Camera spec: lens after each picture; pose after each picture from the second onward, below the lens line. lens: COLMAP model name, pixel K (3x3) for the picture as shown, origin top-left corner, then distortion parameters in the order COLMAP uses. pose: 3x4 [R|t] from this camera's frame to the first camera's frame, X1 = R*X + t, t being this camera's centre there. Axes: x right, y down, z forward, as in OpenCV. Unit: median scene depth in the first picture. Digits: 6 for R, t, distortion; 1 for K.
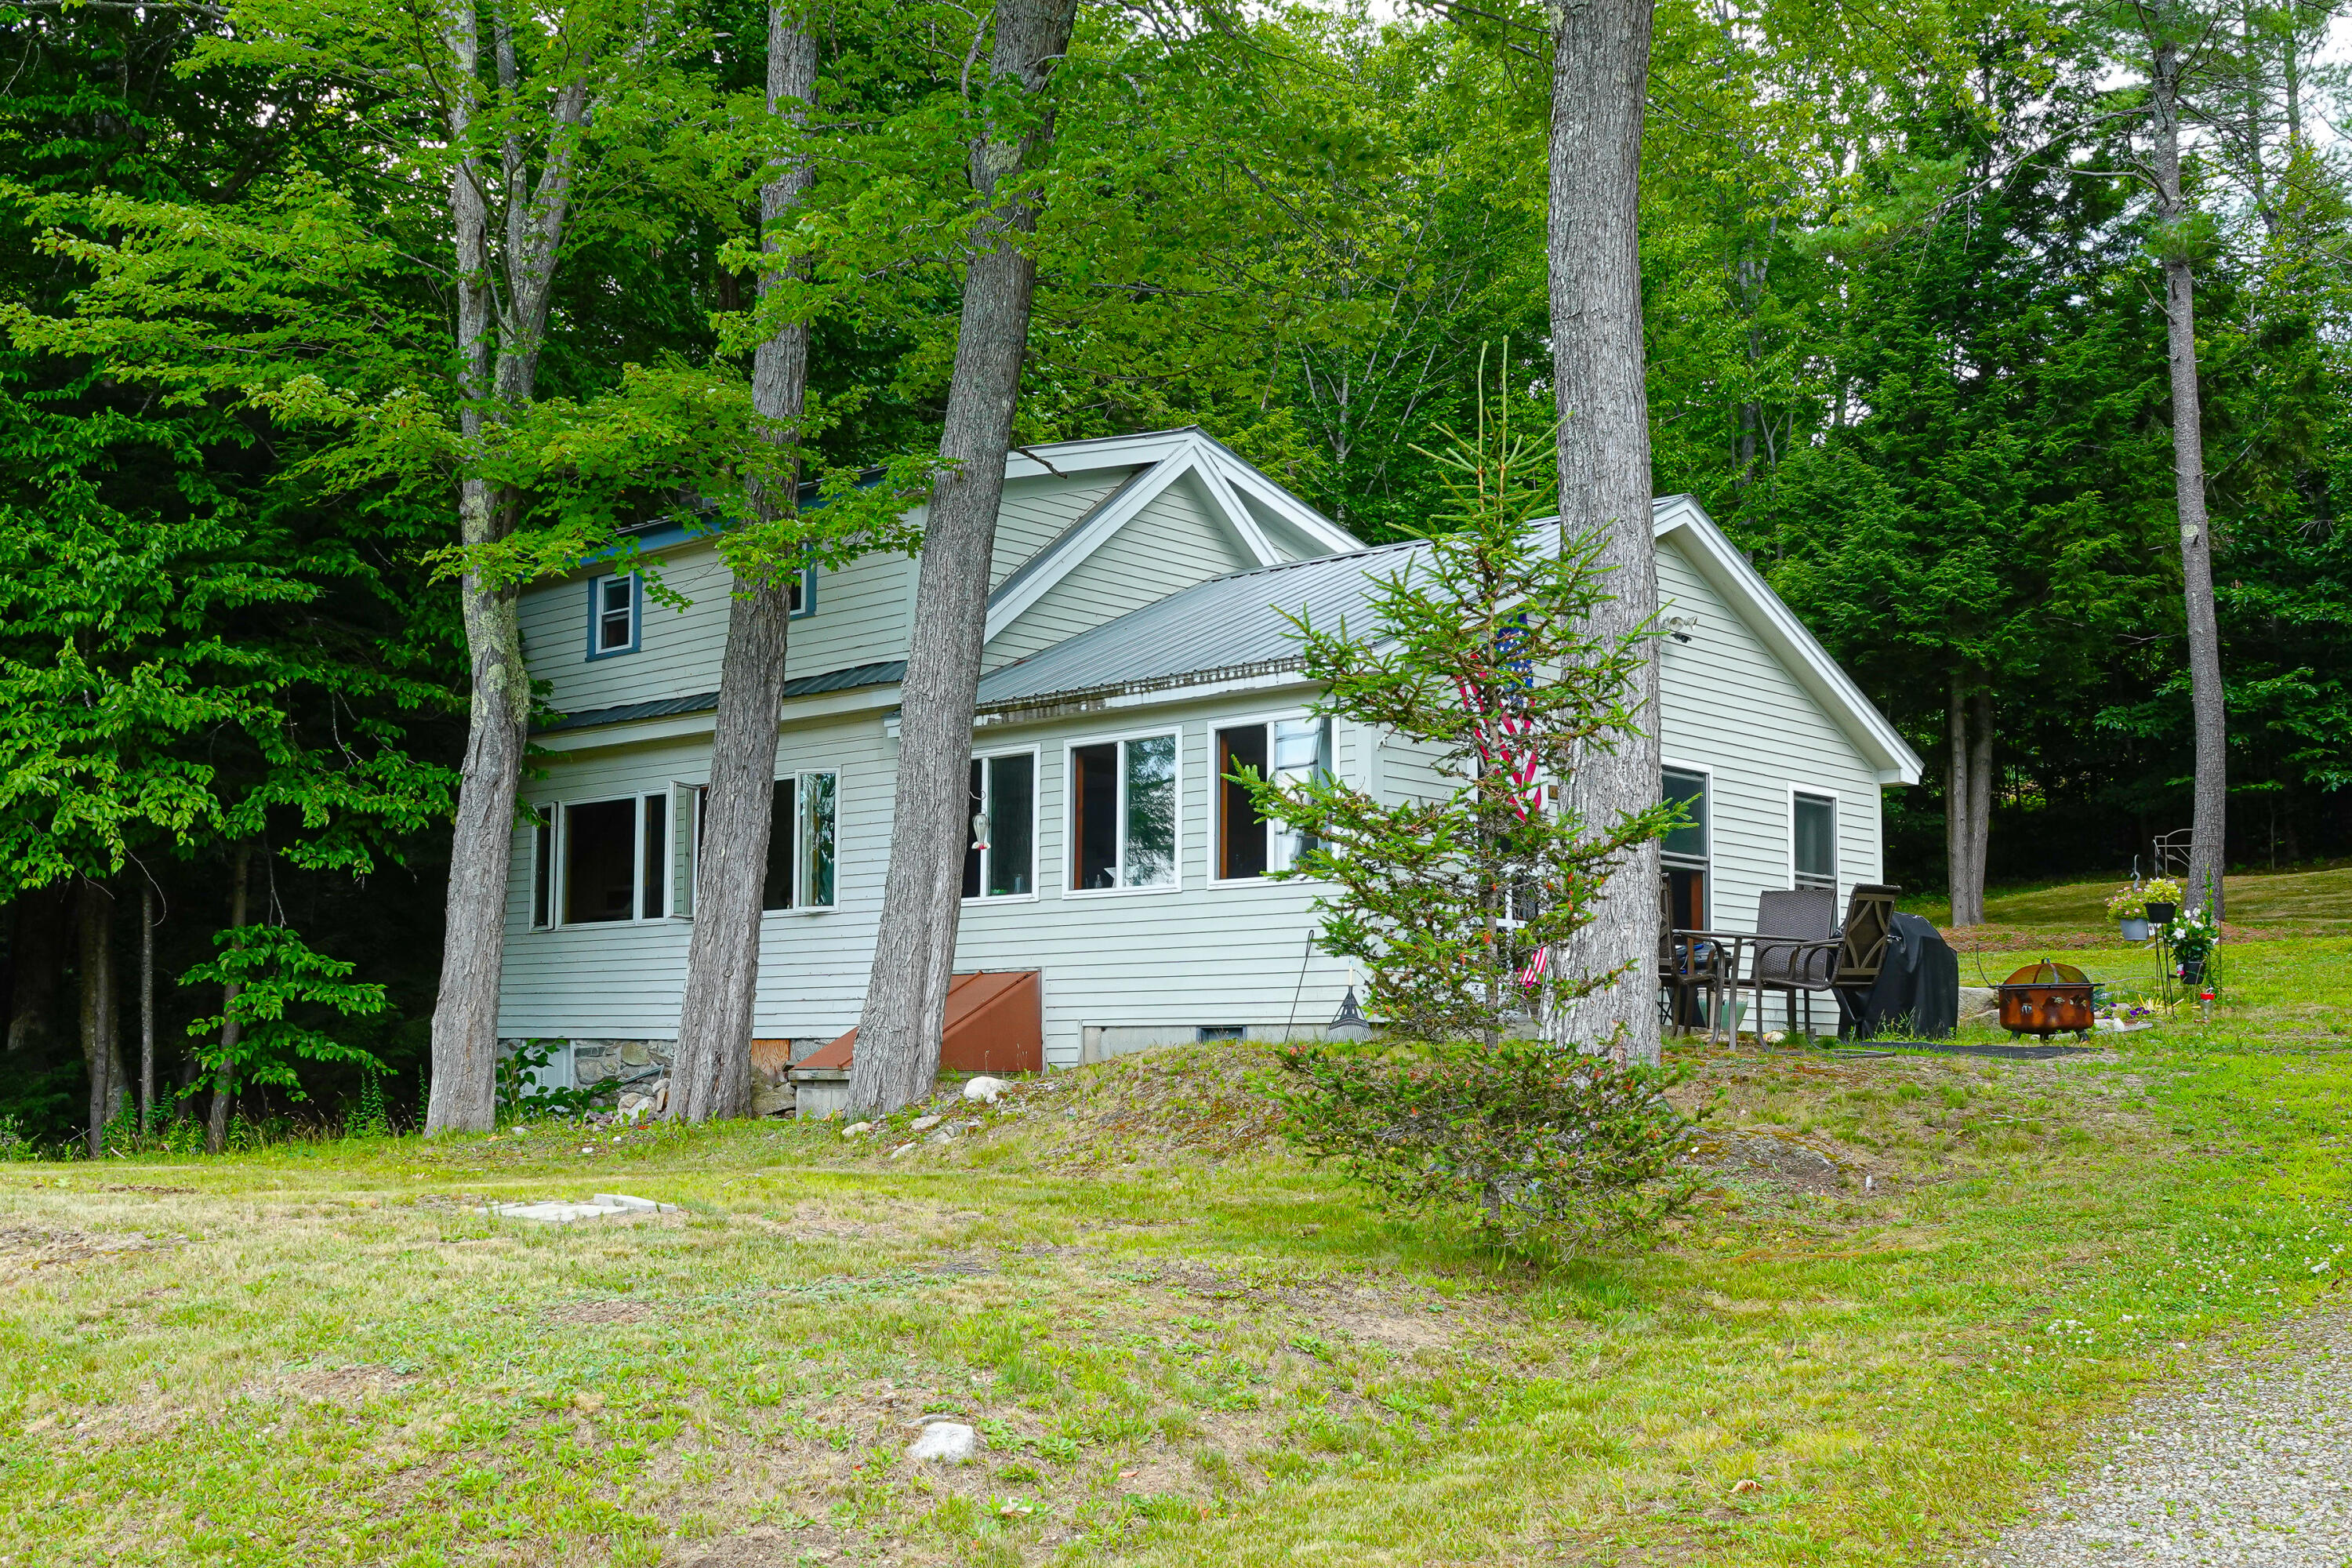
lens RADIAL K [[2469.3, 0, 1176.0], [0, 2469.3, 784.0], [0, 0, 1]] dist [0.011790, 0.009456]
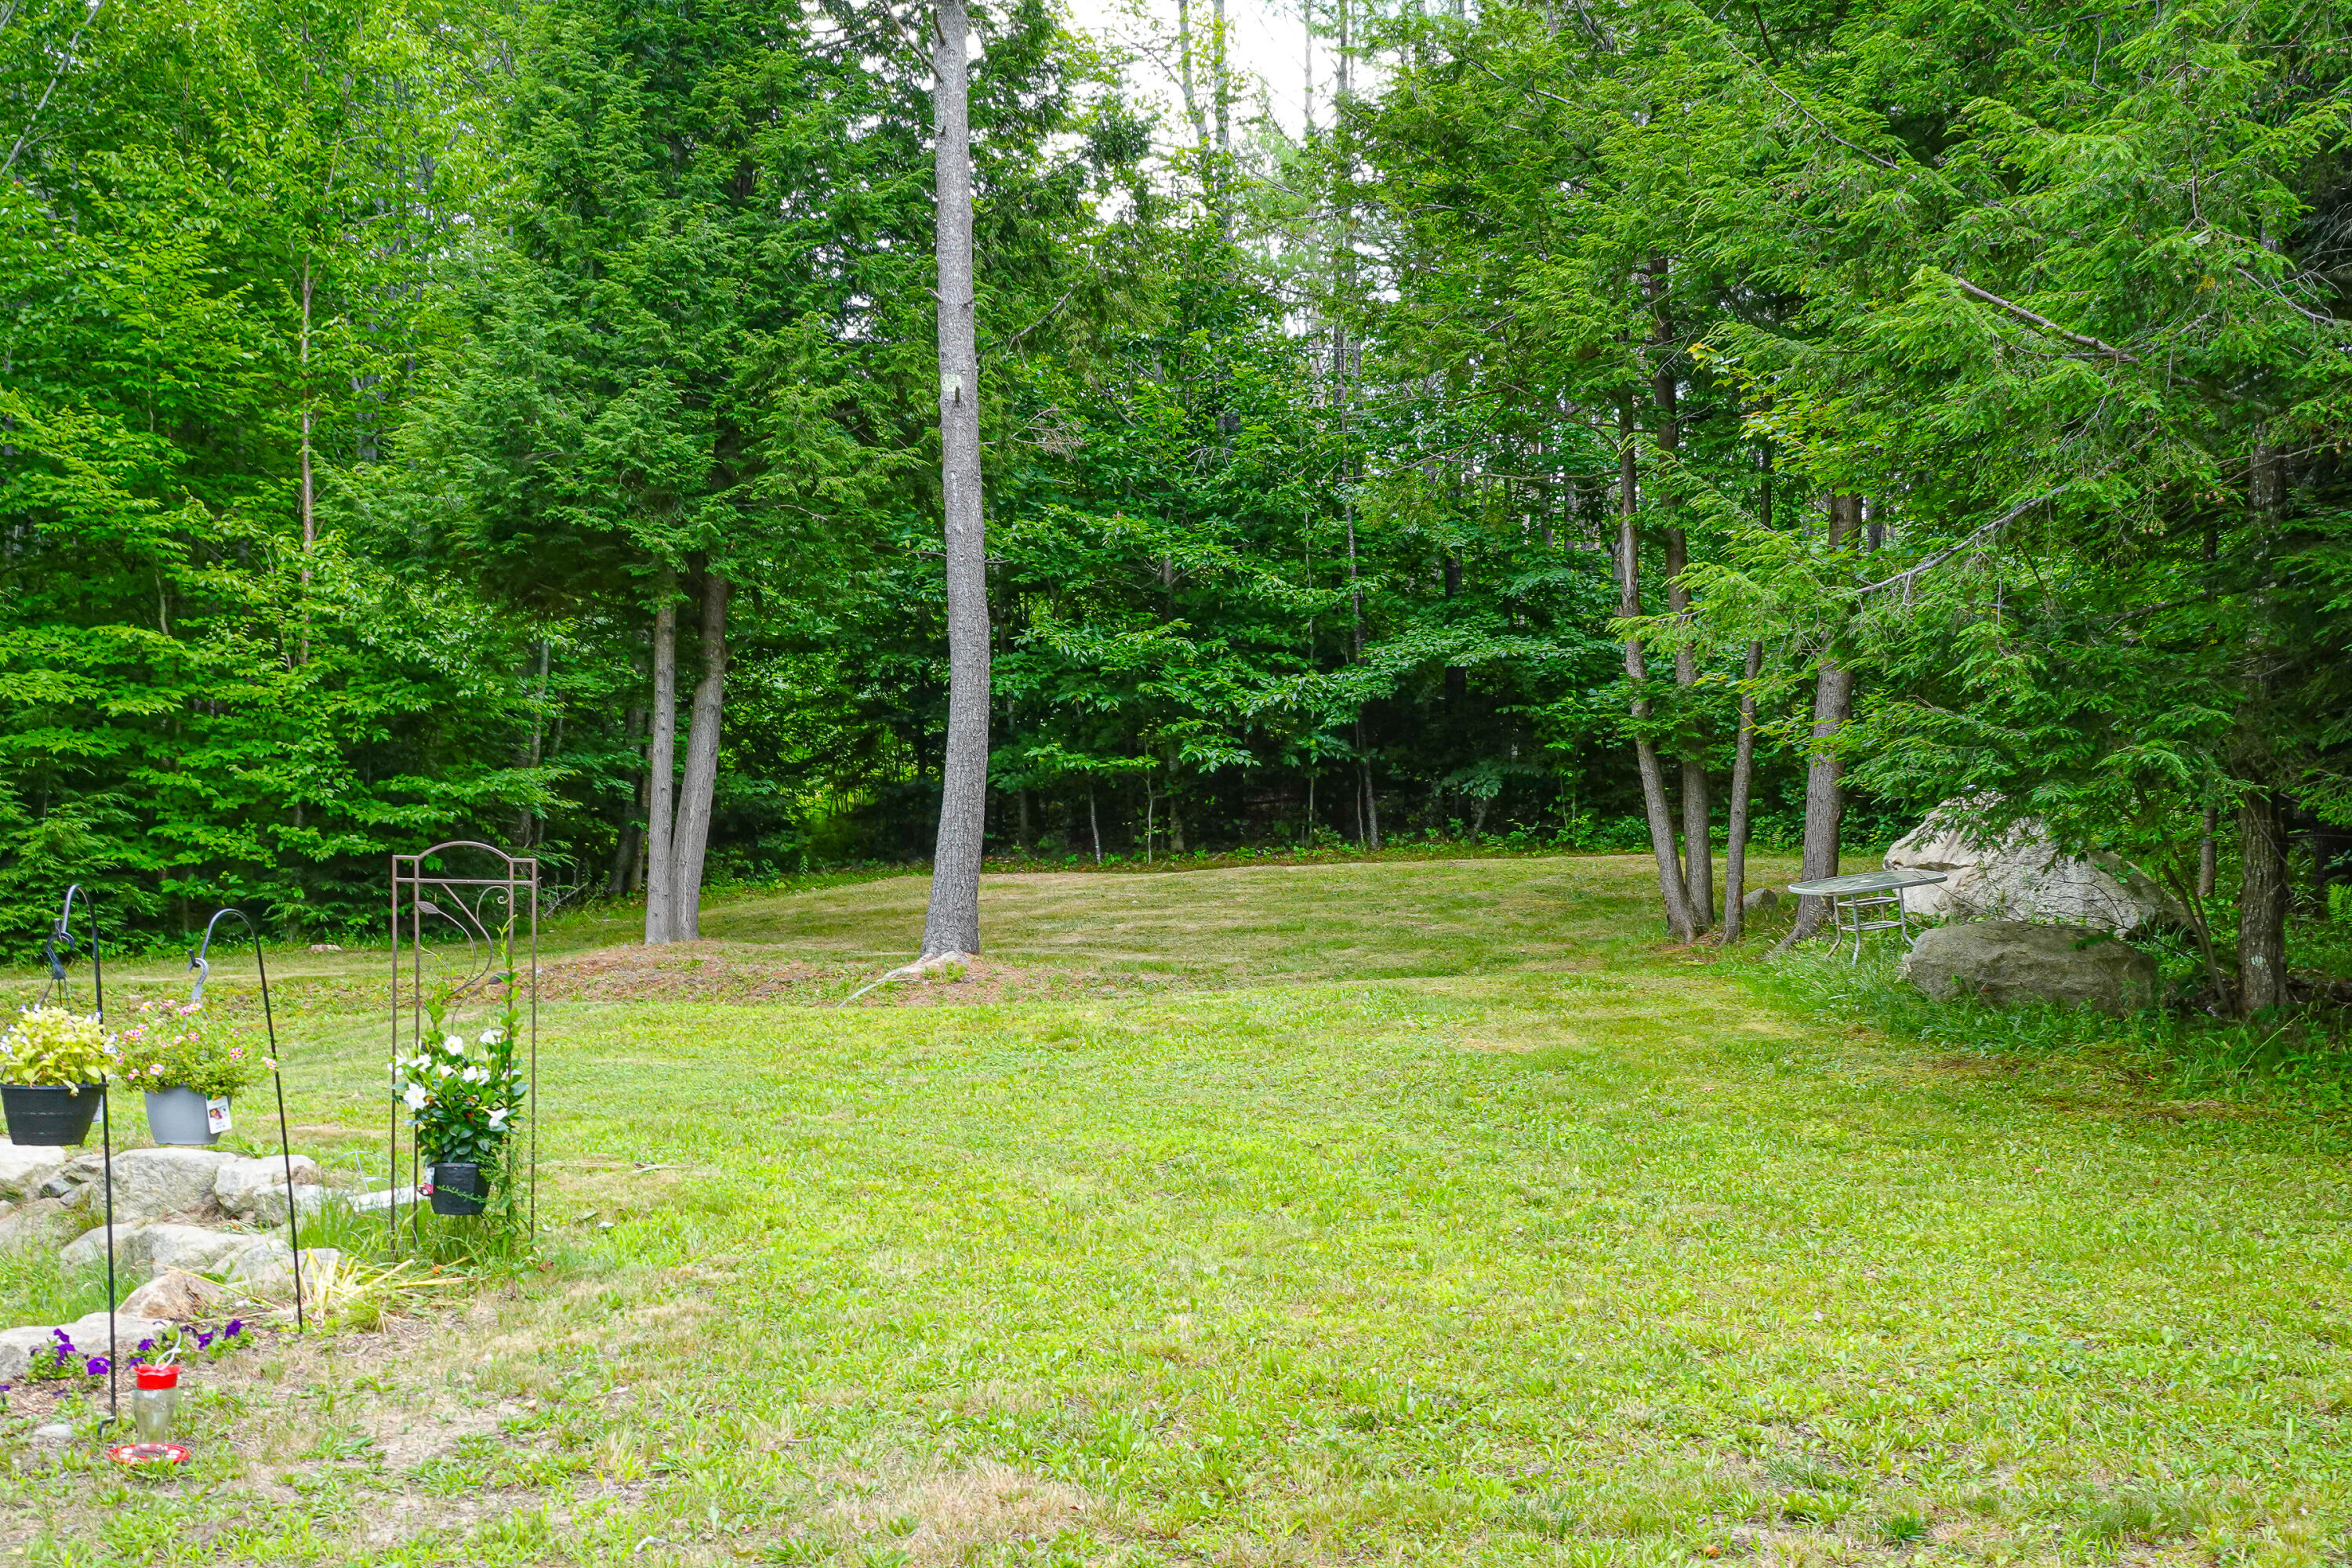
lens RADIAL K [[2311.7, 0, 1176.0], [0, 2311.7, 784.0], [0, 0, 1]] dist [-0.003199, -0.001633]
pose [[0.936876, 0.035442, 0.347860, 0.236492], [-0.040189, 0.999171, 0.006437, 0.003205], [-0.347344, -0.020010, 0.937524, 0.352183]]
